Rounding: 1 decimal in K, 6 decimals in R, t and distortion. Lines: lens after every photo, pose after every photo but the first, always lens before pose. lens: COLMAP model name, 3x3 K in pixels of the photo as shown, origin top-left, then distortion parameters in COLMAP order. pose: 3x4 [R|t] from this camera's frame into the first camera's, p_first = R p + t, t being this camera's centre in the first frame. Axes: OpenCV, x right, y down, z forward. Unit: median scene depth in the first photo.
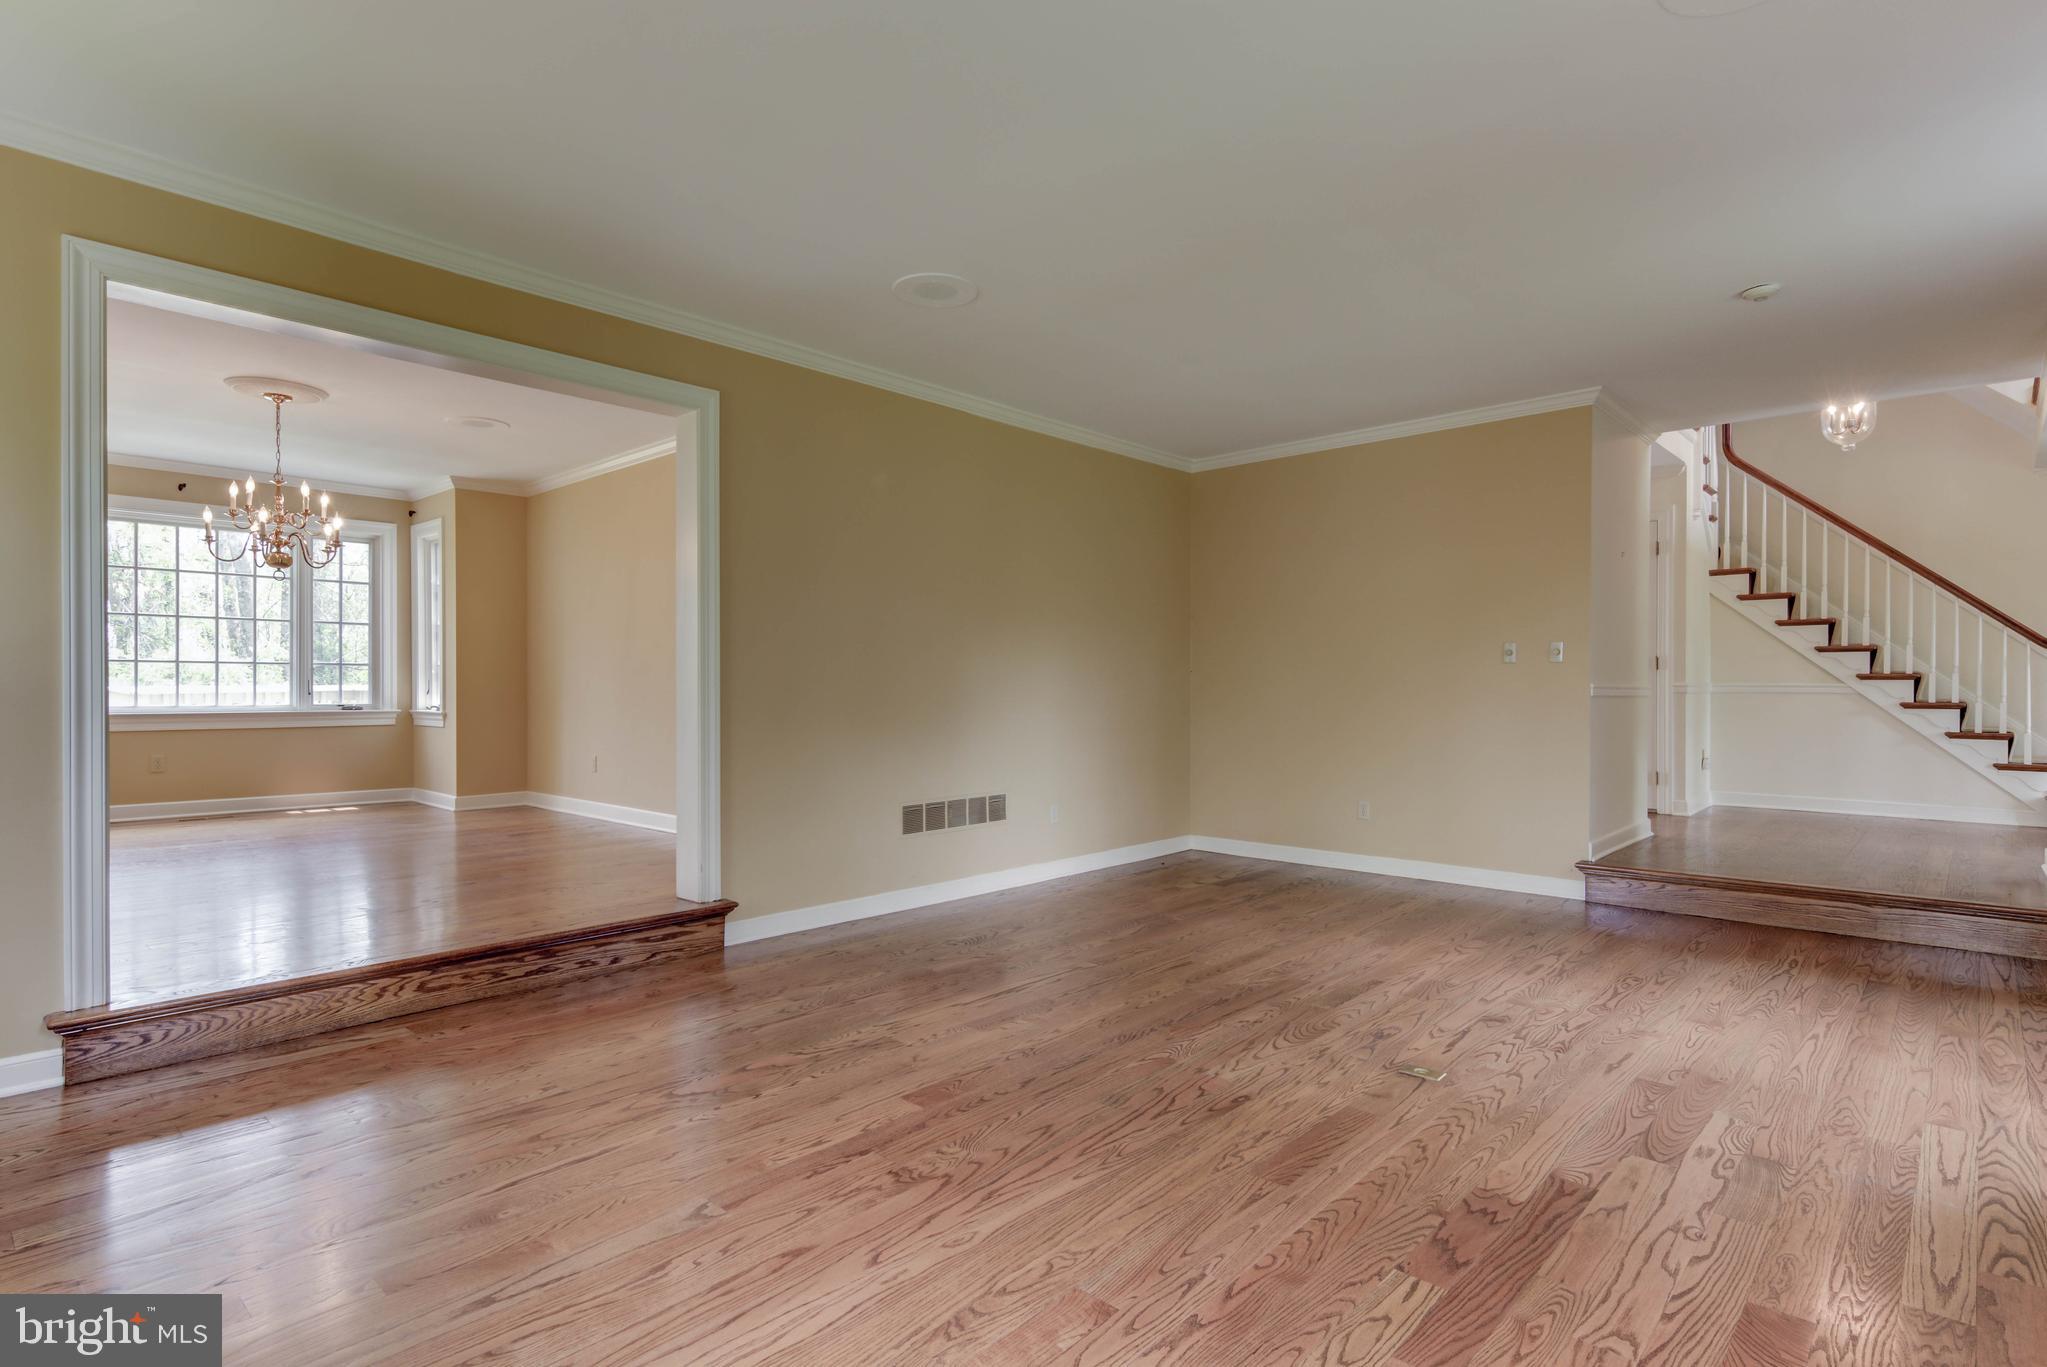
lens RADIAL K [[1027.4, 0, 1024.5], [0, 1027.4, 688.0], [0, 0, 1]] dist [0.025765, -0.010160]
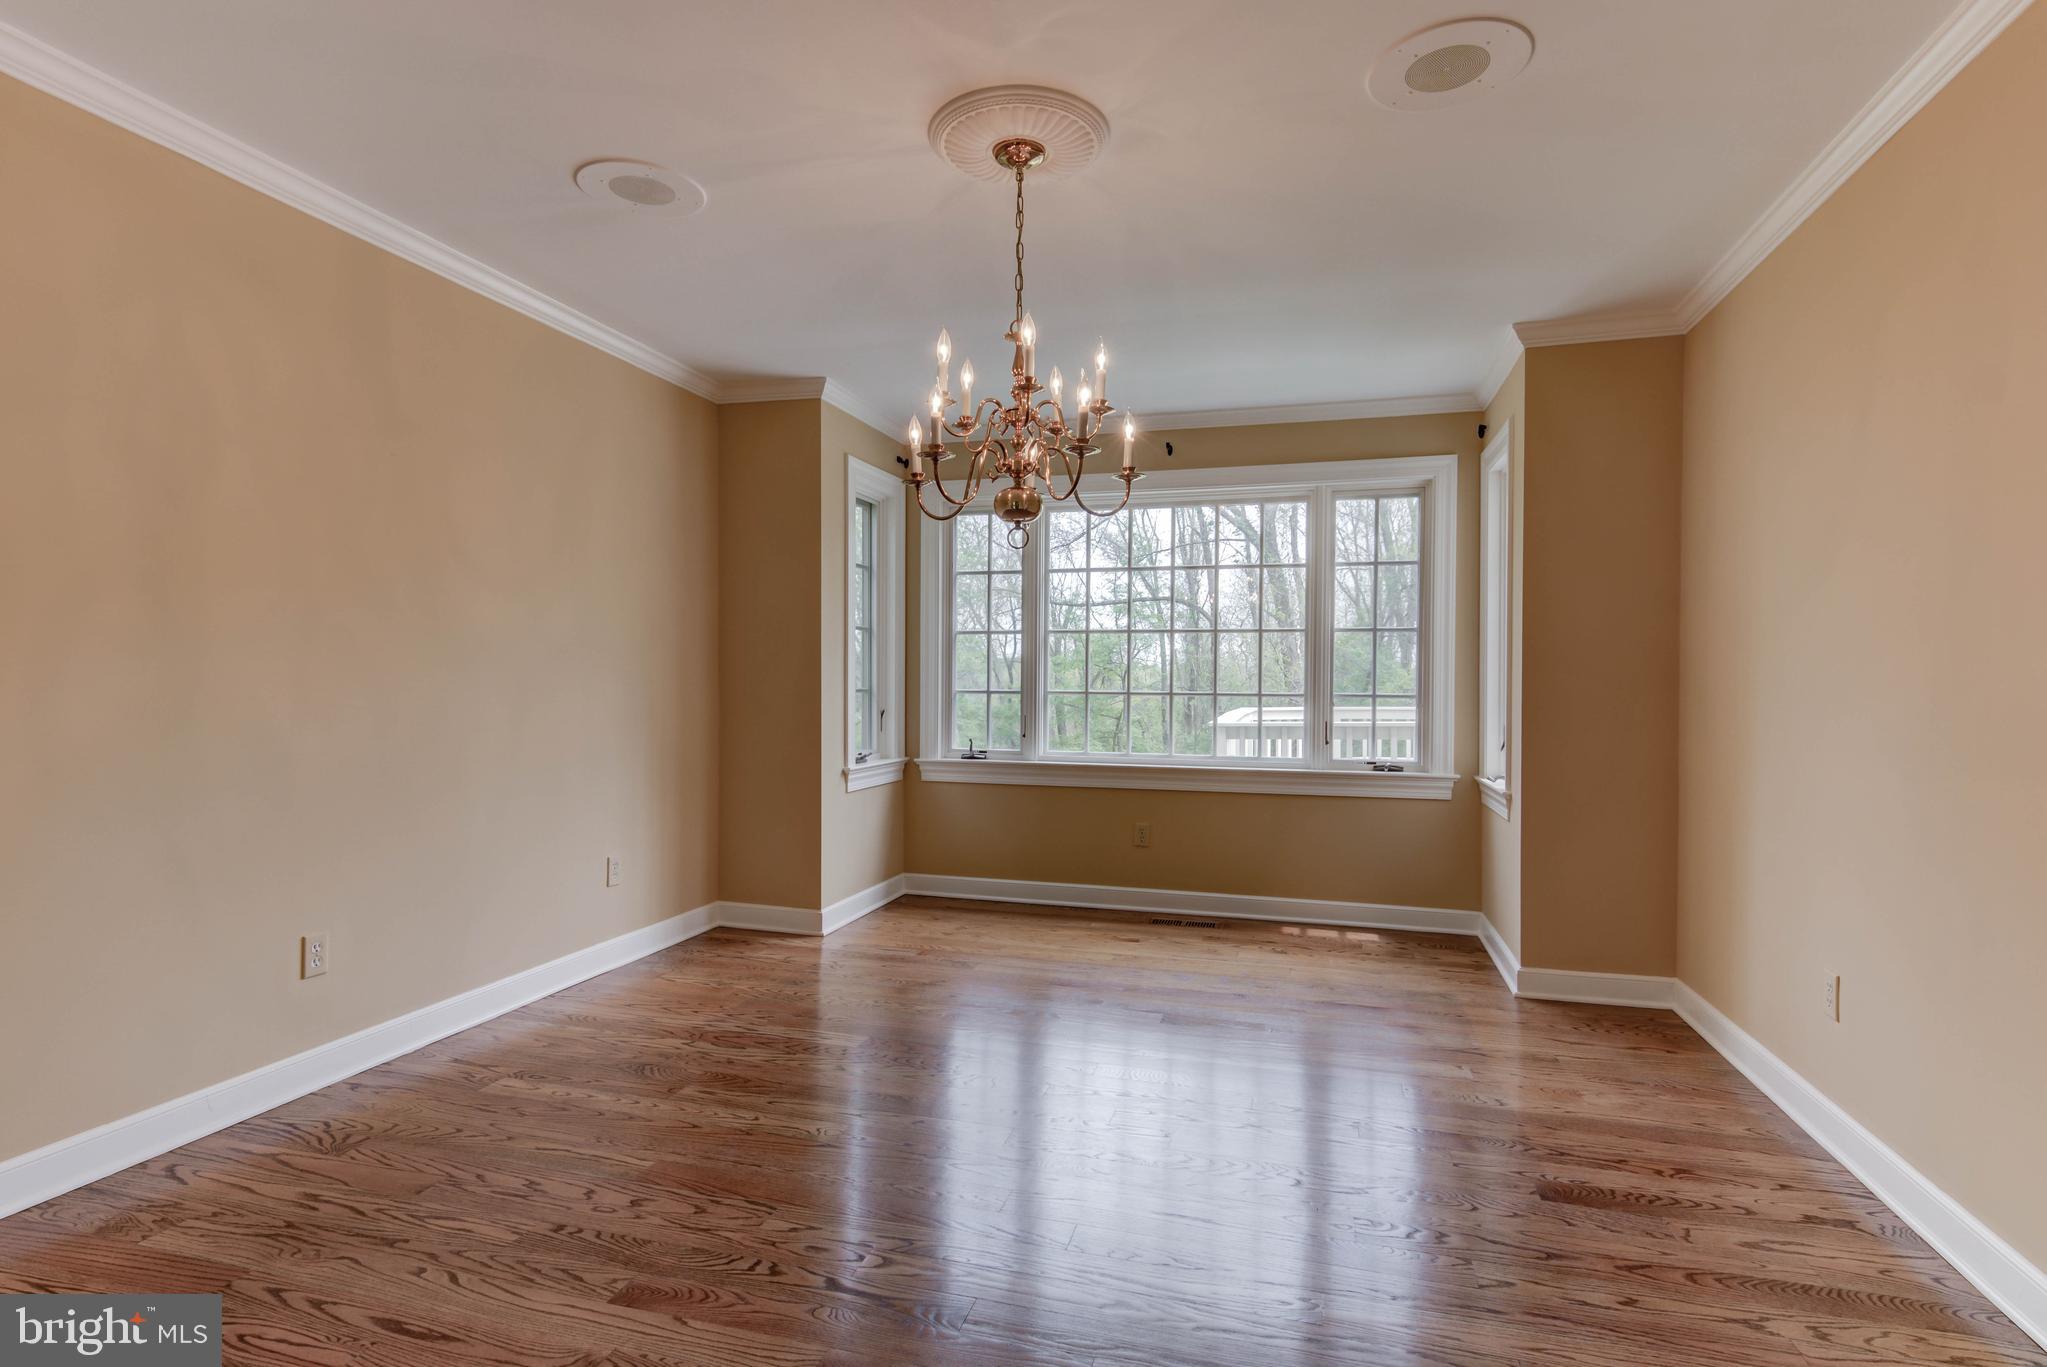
lens RADIAL K [[1027.4, 0, 1024.5], [0, 1027.4, 688.0], [0, 0, 1]] dist [0.025765, -0.010160]
pose [[0.453118, 0.006054, -0.891430, -0.412246], [-0.009073, 0.999956, 0.002179, -0.055315], [0.891404, 0.007100, 0.453153, 1.080716]]
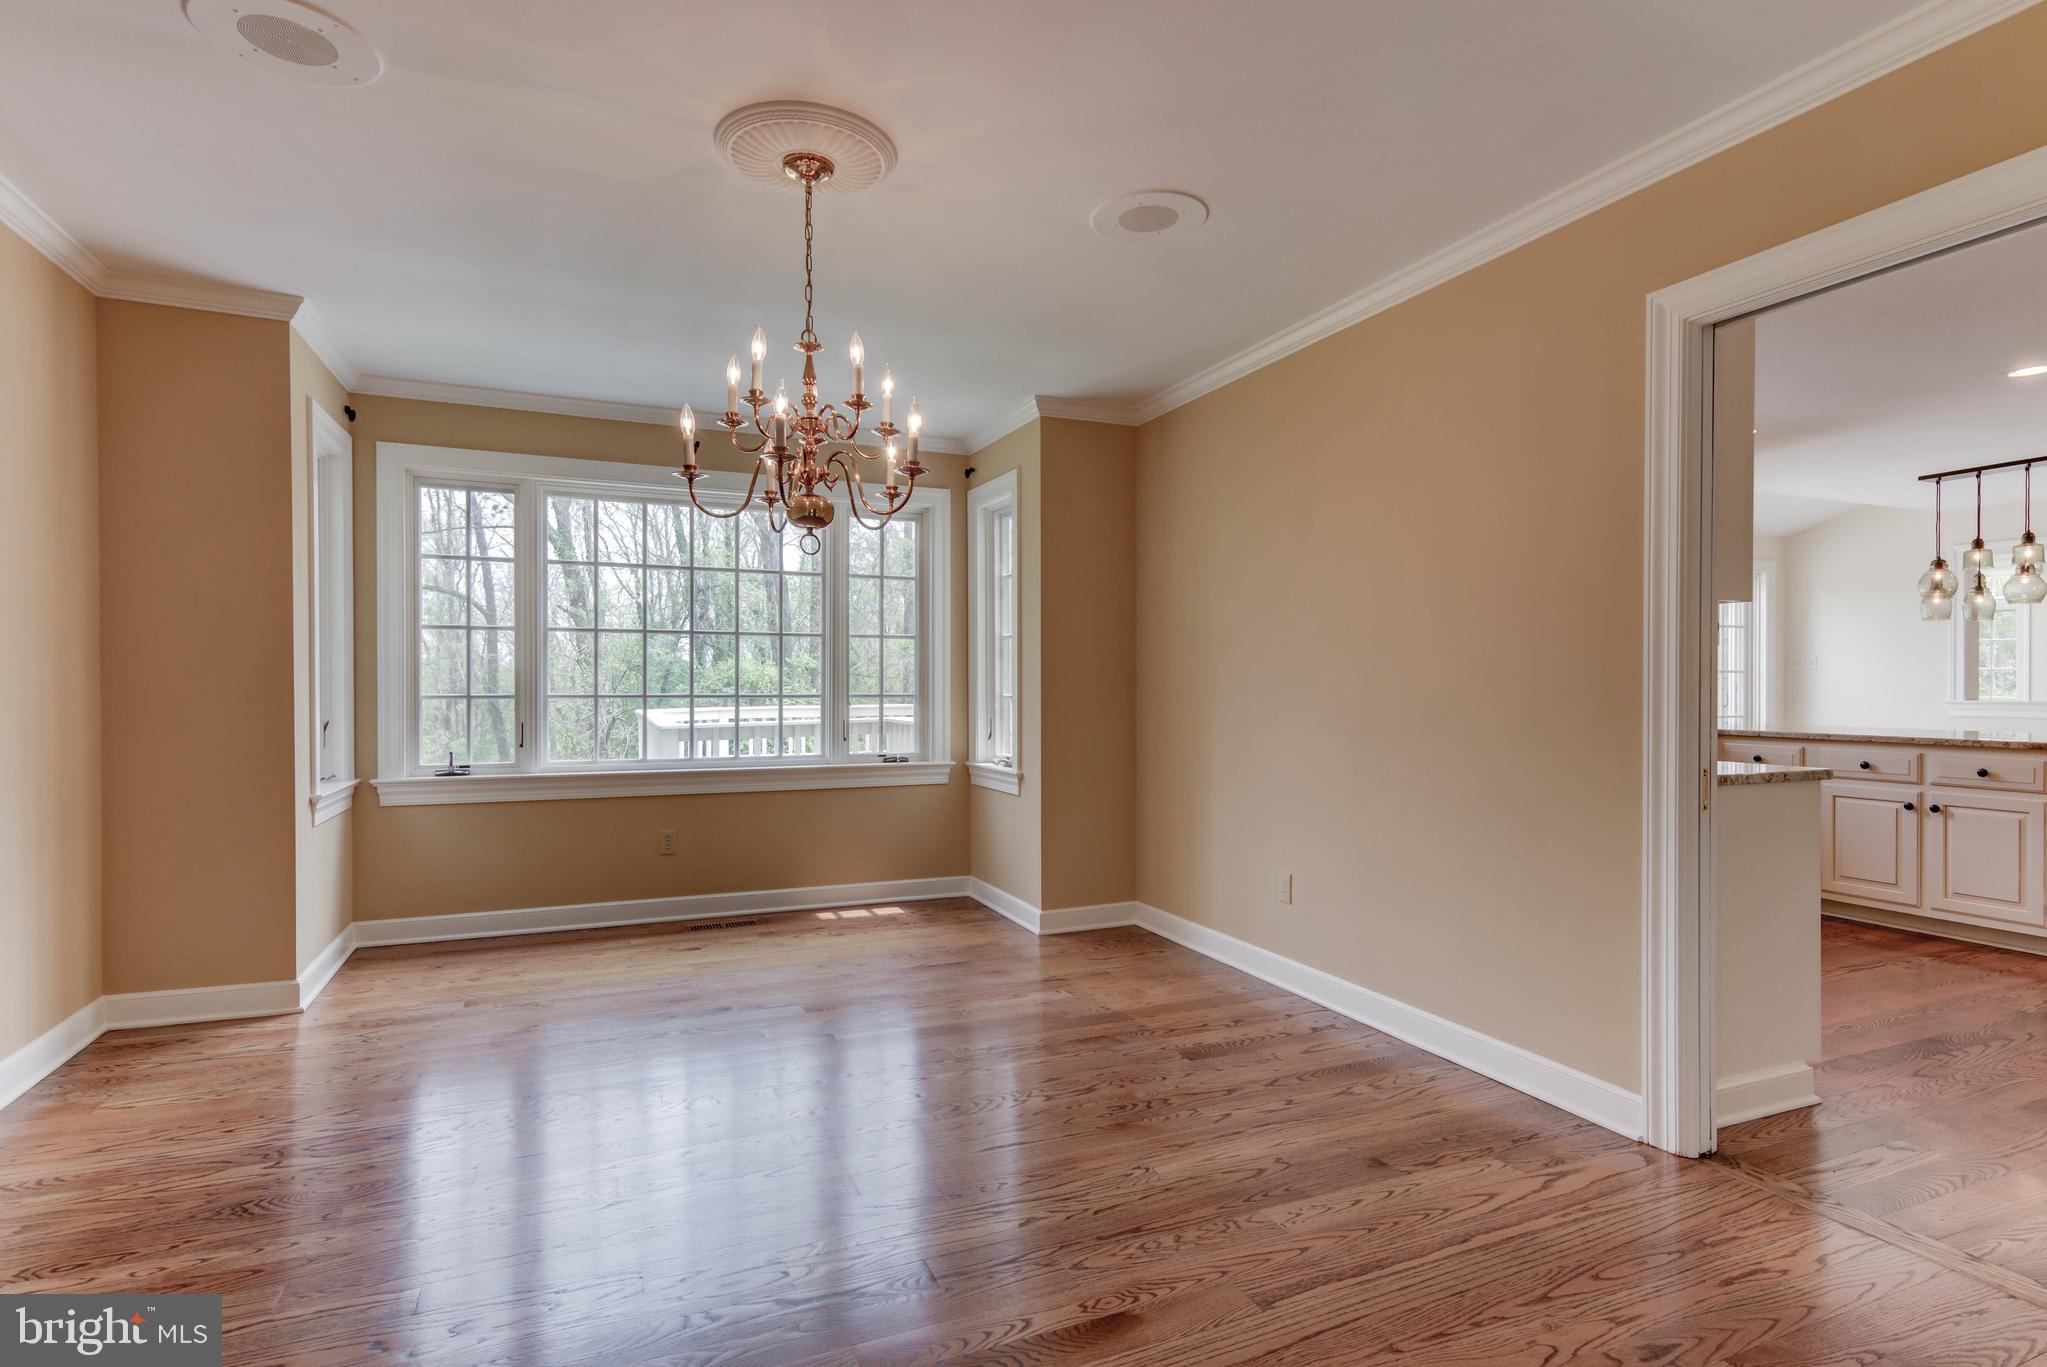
lens RADIAL K [[1027.4, 0, 1024.5], [0, 1027.4, 688.0], [0, 0, 1]] dist [0.025765, -0.010160]
pose [[0.915004, -0.000458, -0.403446, -0.595534], [-0.000065, 0.999999, -0.001283, -0.055180], [0.403446, 0.001200, 0.915003, 0.827580]]
